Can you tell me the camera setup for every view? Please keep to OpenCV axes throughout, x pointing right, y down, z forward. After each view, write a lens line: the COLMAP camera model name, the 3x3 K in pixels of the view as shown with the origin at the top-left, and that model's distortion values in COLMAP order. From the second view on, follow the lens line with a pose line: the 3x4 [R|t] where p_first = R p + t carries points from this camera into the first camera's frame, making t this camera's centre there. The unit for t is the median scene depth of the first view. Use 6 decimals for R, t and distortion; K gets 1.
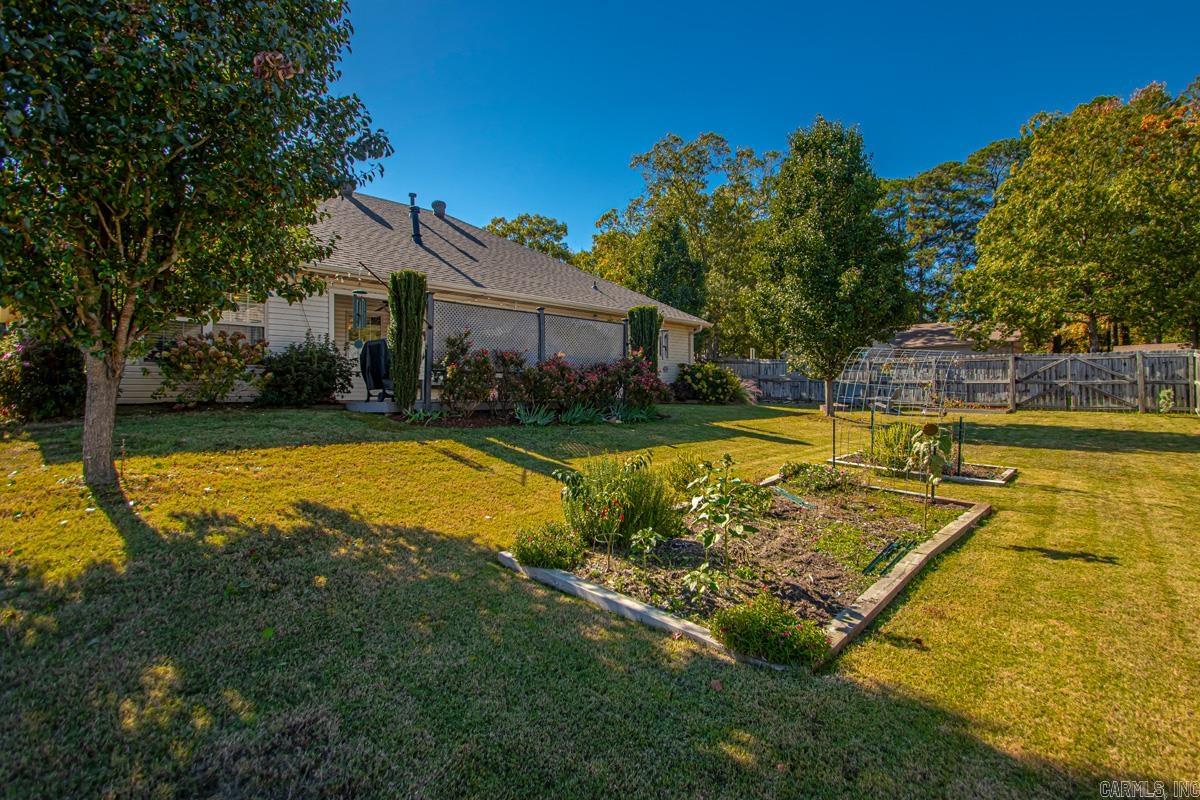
lens RADIAL K [[557.7, 0, 596.9], [0, 557.7, 388.4], [0, 0, 1]] dist [0.009859, -0.005961]
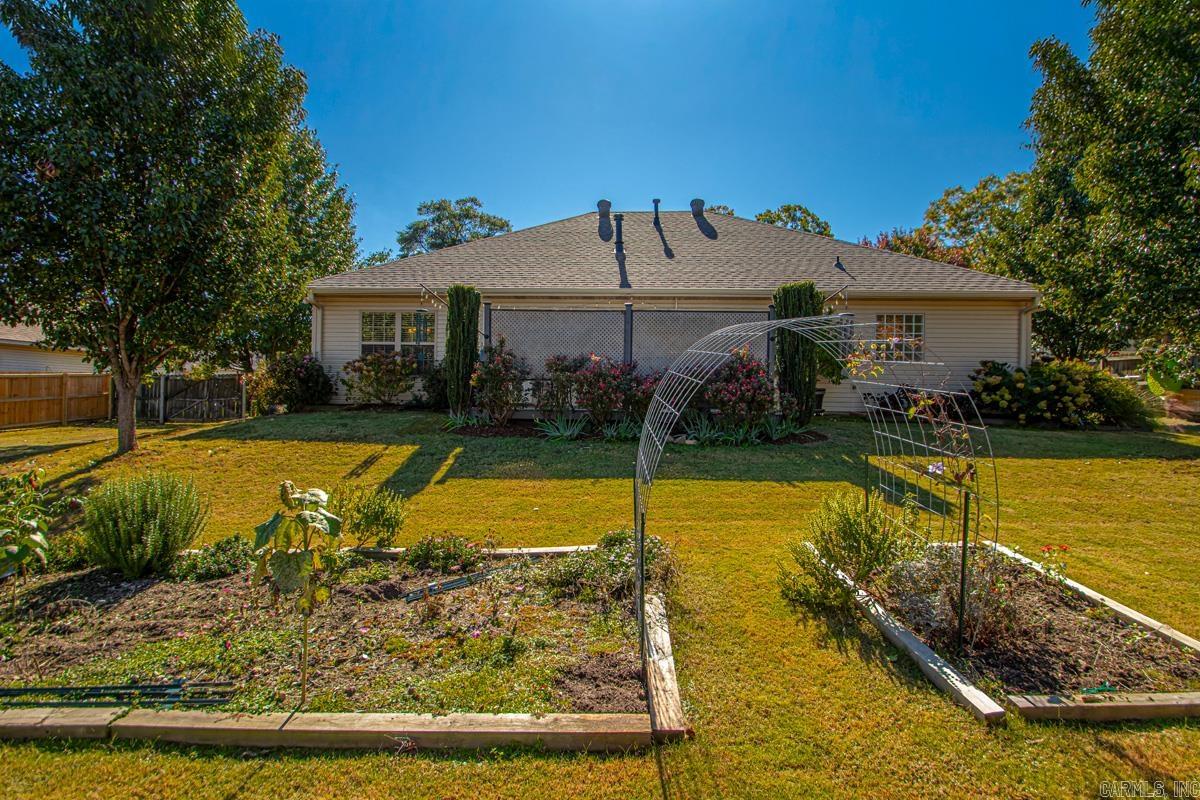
lens RADIAL K [[557.7, 0, 597.5], [0, 557.7, 401.1], [0, 0, 1]] dist [0.009859, -0.005961]
pose [[0.693809, 0.018643, -0.719918, 0.405302], [-0.008405, 0.999806, 0.017791, -0.007871], [0.720110, -0.006293, 0.693831, 0.293511]]
